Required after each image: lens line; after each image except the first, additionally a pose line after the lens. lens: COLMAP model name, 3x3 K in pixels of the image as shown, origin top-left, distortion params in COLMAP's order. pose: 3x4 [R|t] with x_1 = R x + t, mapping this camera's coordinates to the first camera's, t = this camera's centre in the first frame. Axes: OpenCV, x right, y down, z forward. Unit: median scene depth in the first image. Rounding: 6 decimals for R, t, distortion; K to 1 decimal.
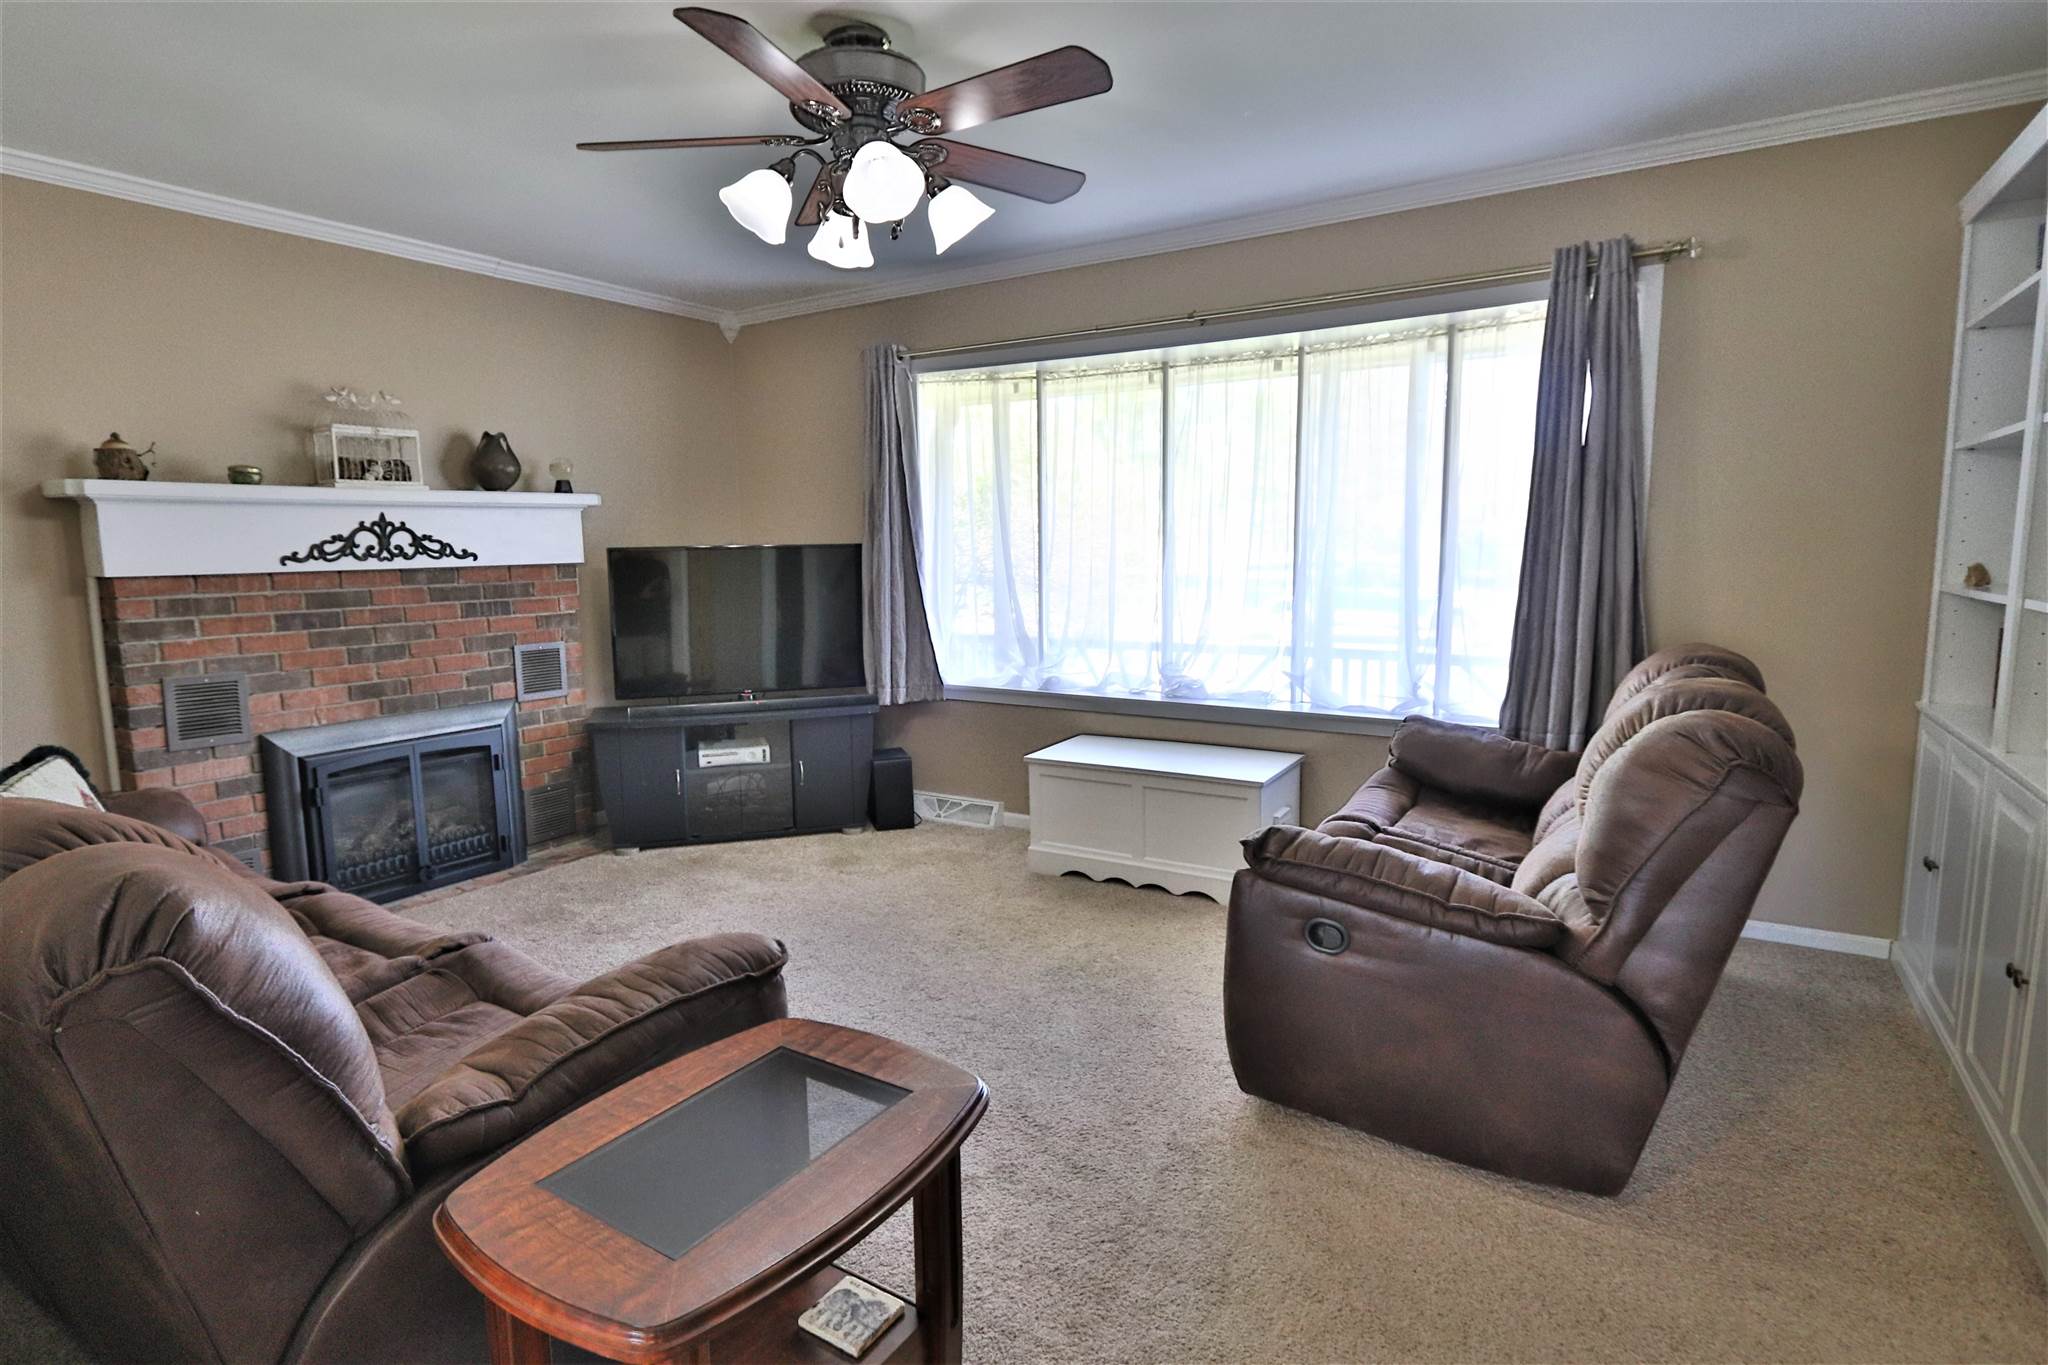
lens RADIAL K [[1046.3, 0, 1035.1], [0, 1046.3, 674.4], [0, 0, 1]] dist [-0.038297, 0.019563]
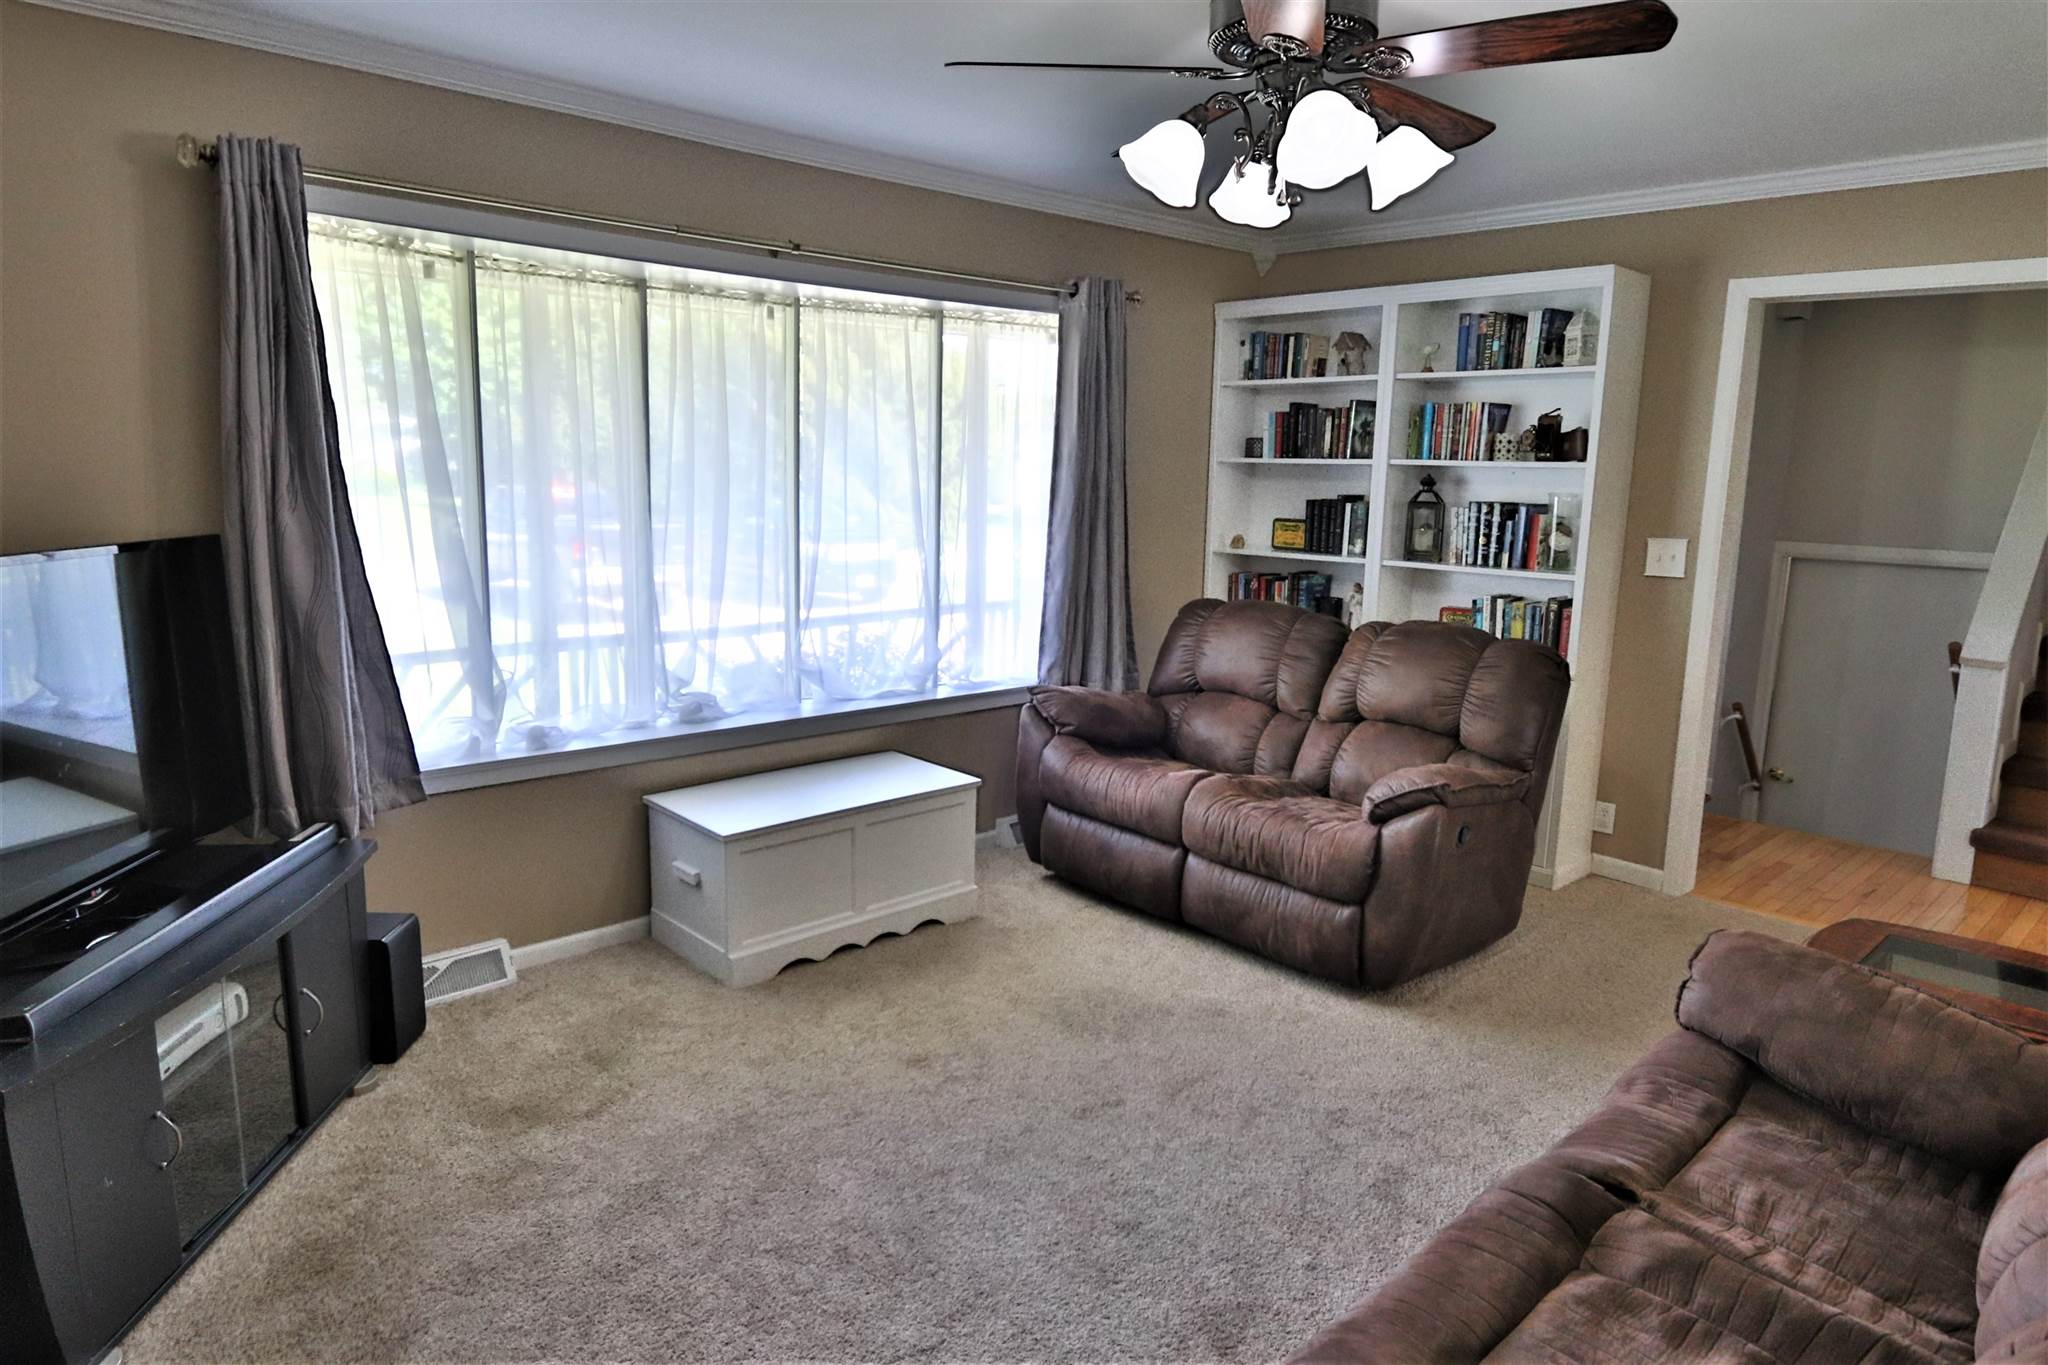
lens RADIAL K [[1199.2, 0, 1021.8], [0, 1199.2, 669.5], [0, 0, 1]] dist [-0.002117, -0.000109]
pose [[0.281270, -0.136606, 0.949856, -0.752564], [0.100348, 0.988576, 0.112459, -0.110010], [-0.954368, 0.063685, 0.291765, 0.596472]]
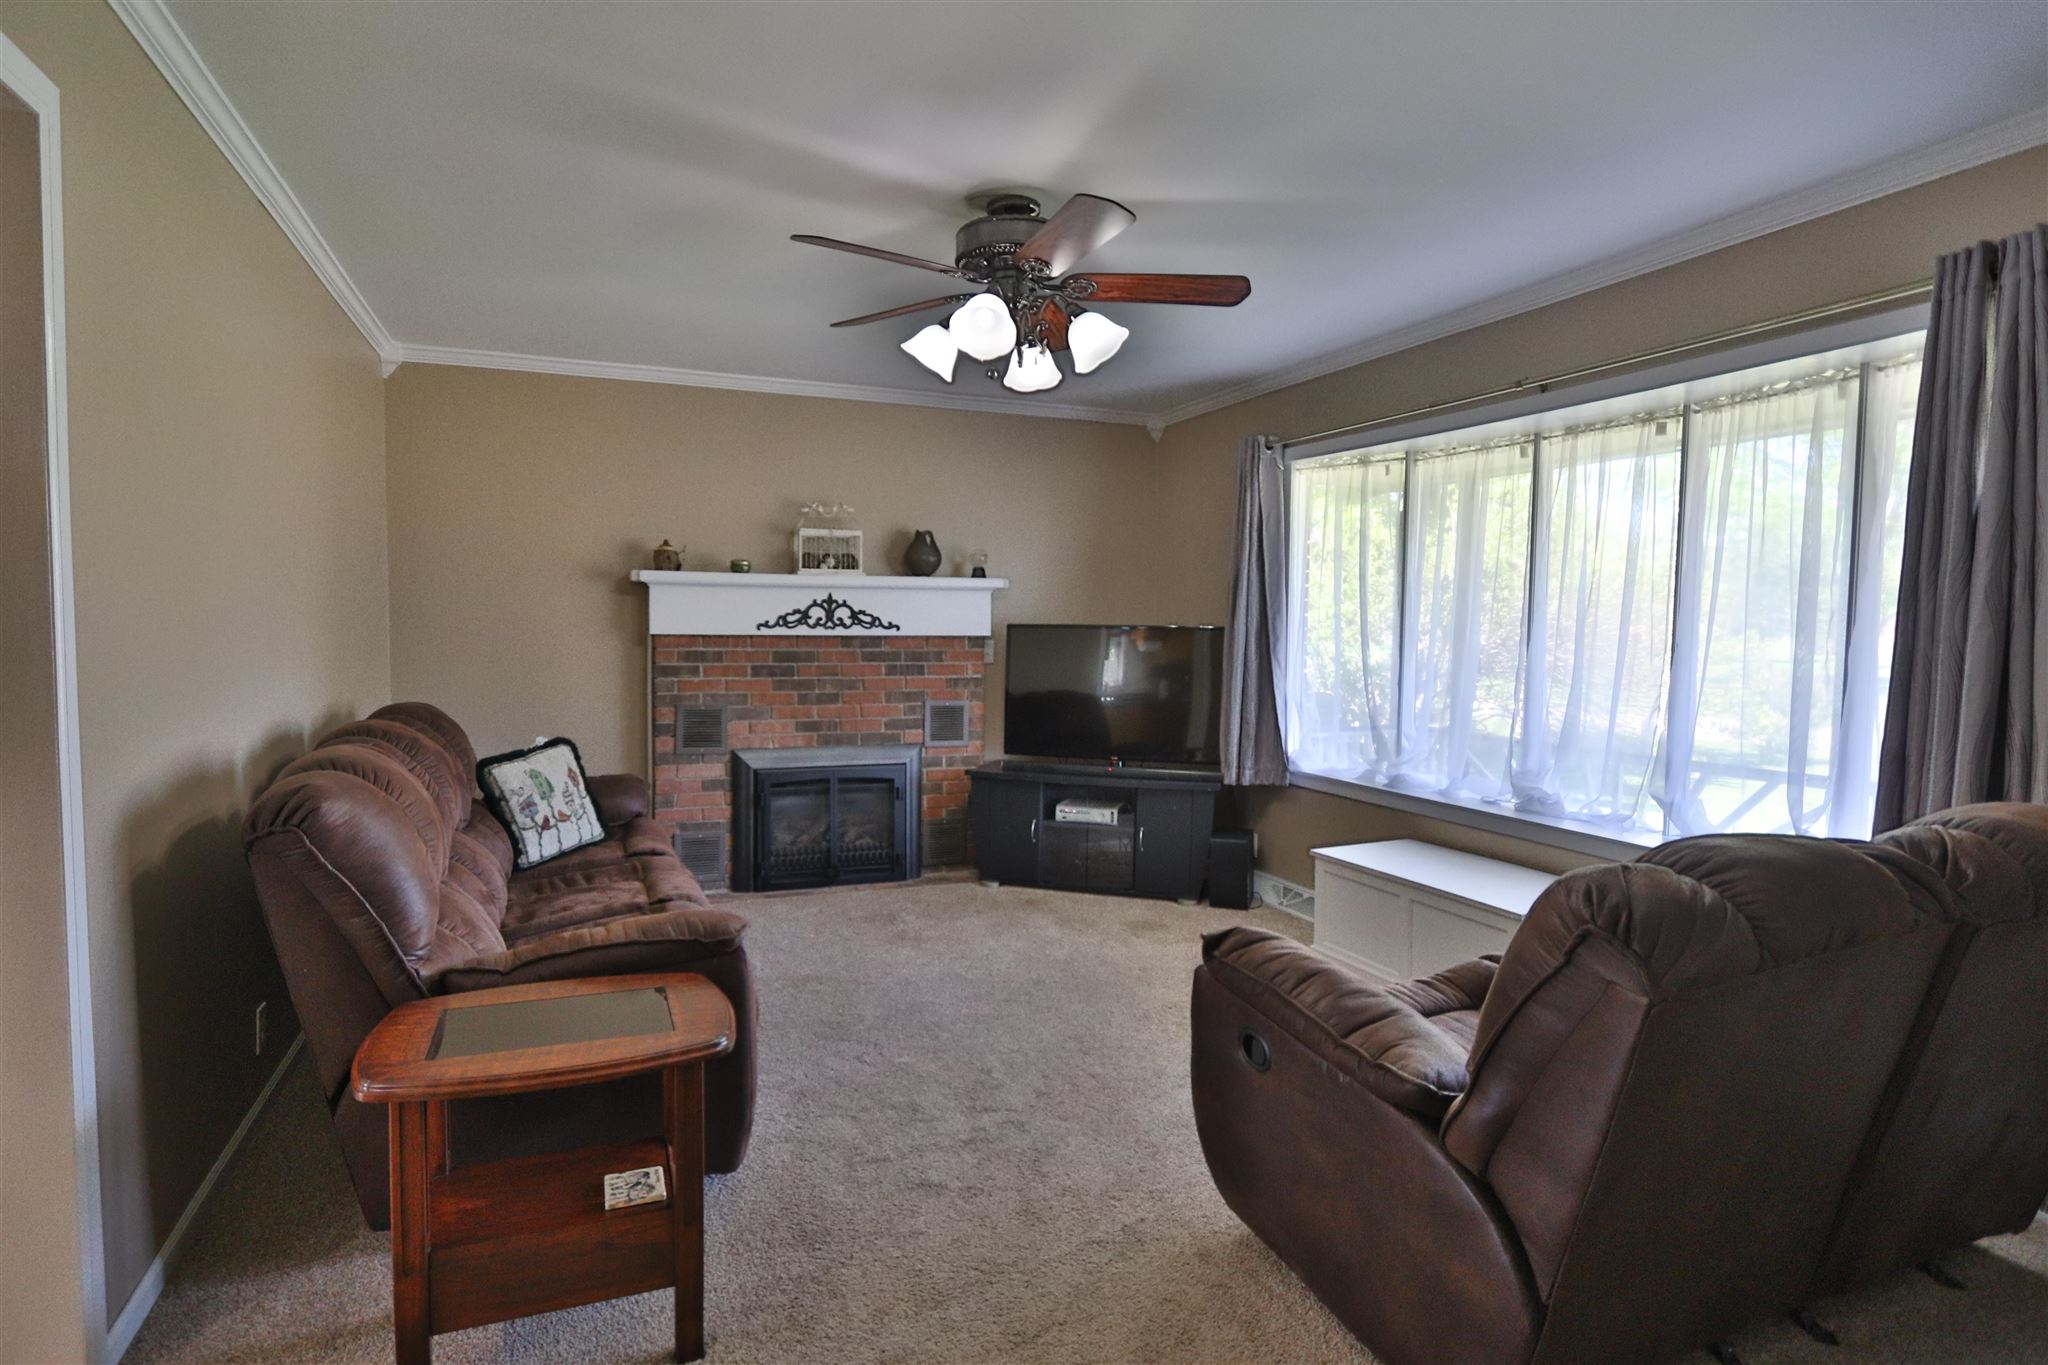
lens RADIAL K [[1064.4, 0, 1024.0], [0, 1064.4, 682.5], [0, 0, 1]] dist [-0.040561, 0.000595]
pose [[0.813678, 0.055558, -0.578655, 0.349616], [-0.095781, 0.994631, -0.039187, -0.012055], [0.573371, 0.087310, 0.814631, 0.039500]]
